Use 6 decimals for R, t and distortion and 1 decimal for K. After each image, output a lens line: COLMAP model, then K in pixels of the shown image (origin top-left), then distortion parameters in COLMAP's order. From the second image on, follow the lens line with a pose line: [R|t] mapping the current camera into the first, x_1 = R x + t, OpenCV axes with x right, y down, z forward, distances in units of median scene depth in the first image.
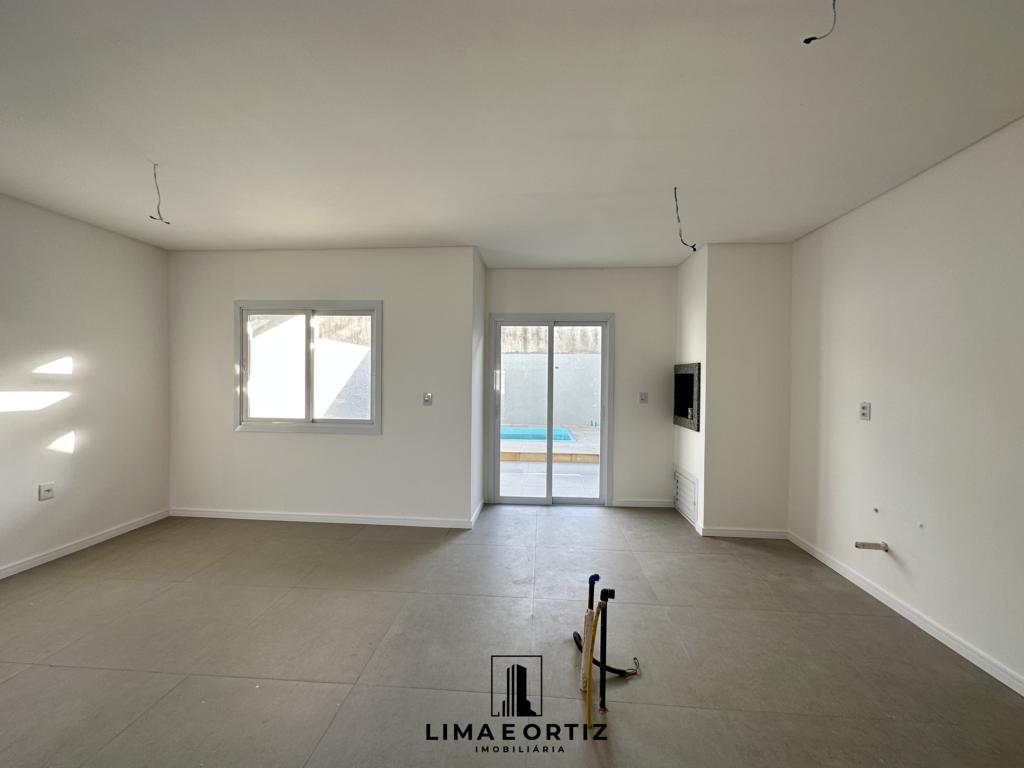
lens RADIAL K [[410.0, 0, 512.1], [0, 410.0, 382.1], [0, 0, 1]] dist [0.000085, 0.000180]
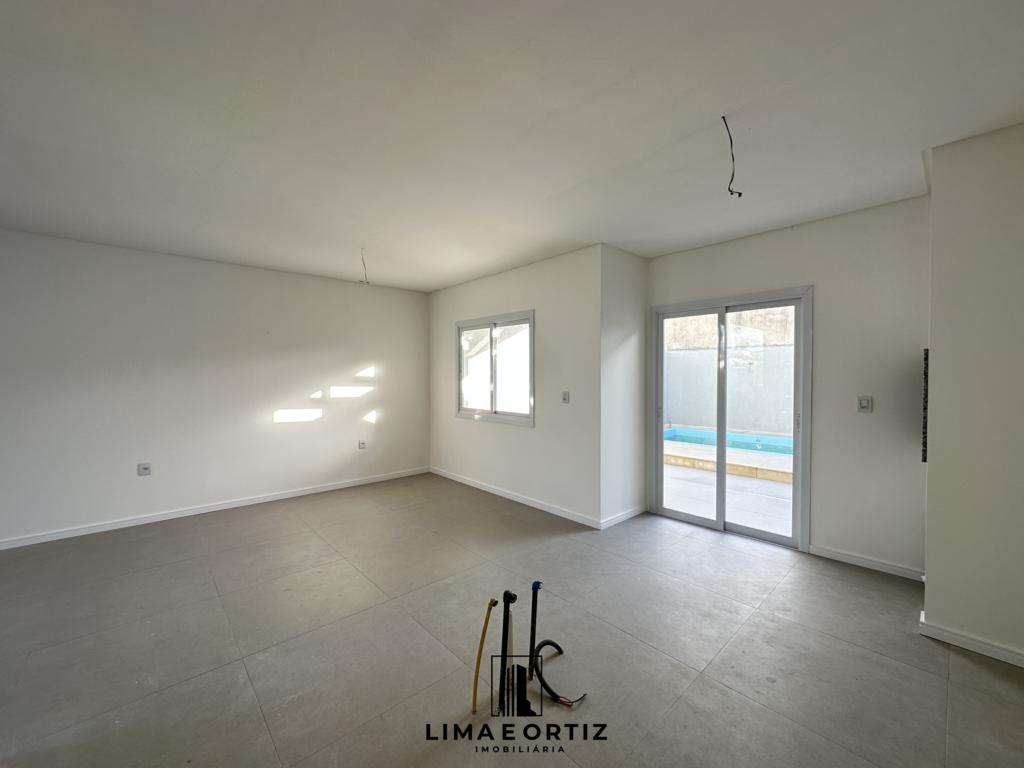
lens RADIAL K [[410.0, 0, 511.8], [0, 410.0, 383.3], [0, 0, 1]] dist [0.000085, 0.000180]
pose [[0.725939, 0.002753, -0.687753, 0.405747], [-0.000033, 0.999992, 0.003968, 0.001083], [0.687759, -0.002857, 0.725934, 0.130743]]
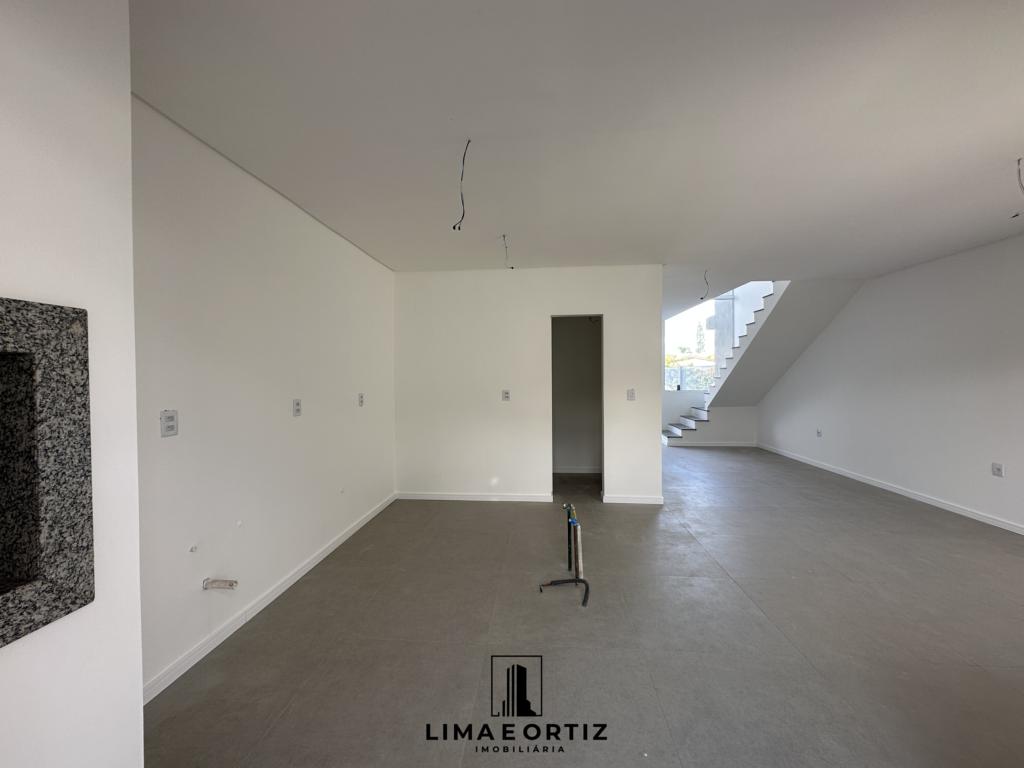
lens RADIAL K [[410.0, 0, 512.5], [0, 410.0, 381.9], [0, 0, 1]] dist [0.000085, 0.000180]
pose [[-0.999996, 0.000163, 0.002757, 0.198193], [0.000236, 0.999644, 0.026681, -0.011102], [-0.002752, 0.026682, -0.999640, 1.173186]]
